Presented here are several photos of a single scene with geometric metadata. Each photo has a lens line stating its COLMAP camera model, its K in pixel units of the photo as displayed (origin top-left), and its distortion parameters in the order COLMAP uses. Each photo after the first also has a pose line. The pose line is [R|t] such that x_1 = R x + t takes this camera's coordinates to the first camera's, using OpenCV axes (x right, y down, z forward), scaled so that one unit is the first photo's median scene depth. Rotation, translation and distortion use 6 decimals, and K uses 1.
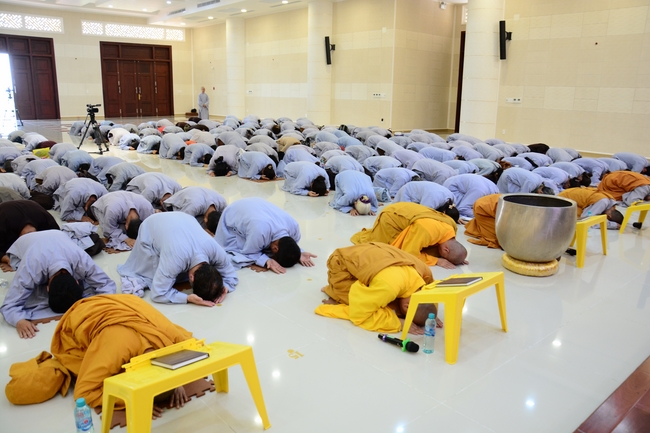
lens RADIAL K [[515.6, 0, 324.6], [0, 515.6, 219.2], [0, 0, 1]] dist [-0.110129, 0.048442]
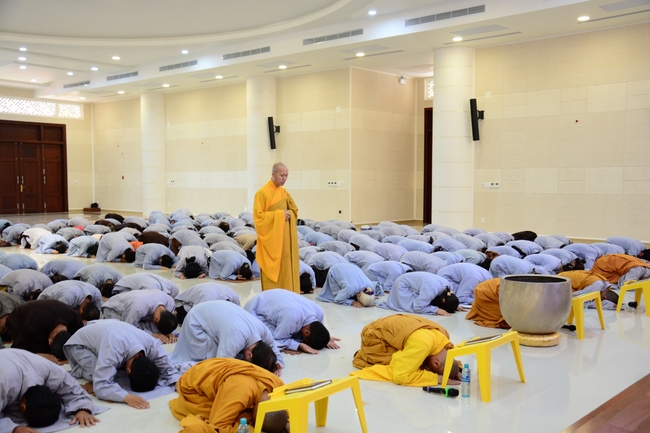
lens RADIAL K [[667.3, 0, 326.1], [0, 667.3, 216.3], [0, 0, 1]] dist [0.009973, 0.000000]
pose [[0.992871, -0.027446, 0.115992, -0.066184], [0.048302, 0.982291, -0.181026, 0.022806], [-0.108970, 0.185338, 0.976614, -0.134270]]
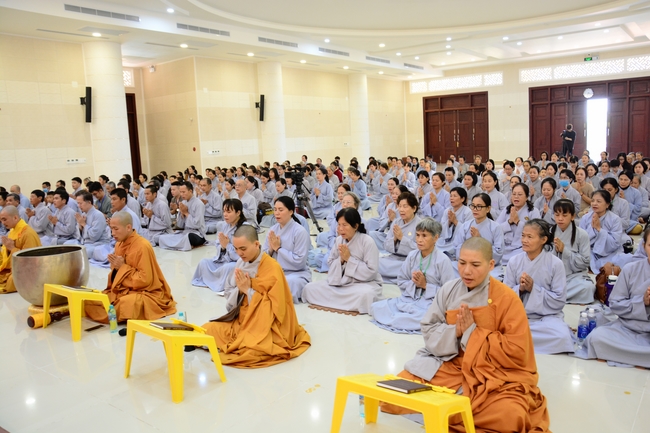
lens RADIAL K [[515.6, 0, 326.9], [0, 515.6, 218.8], [0, 0, 1]] dist [-0.110129, 0.048442]
pose [[0.194380, 0.105653, -0.975220, 1.798169], [-0.179334, 0.981254, 0.070562, -0.353144], [0.964394, 0.161174, 0.209683, 1.612338]]
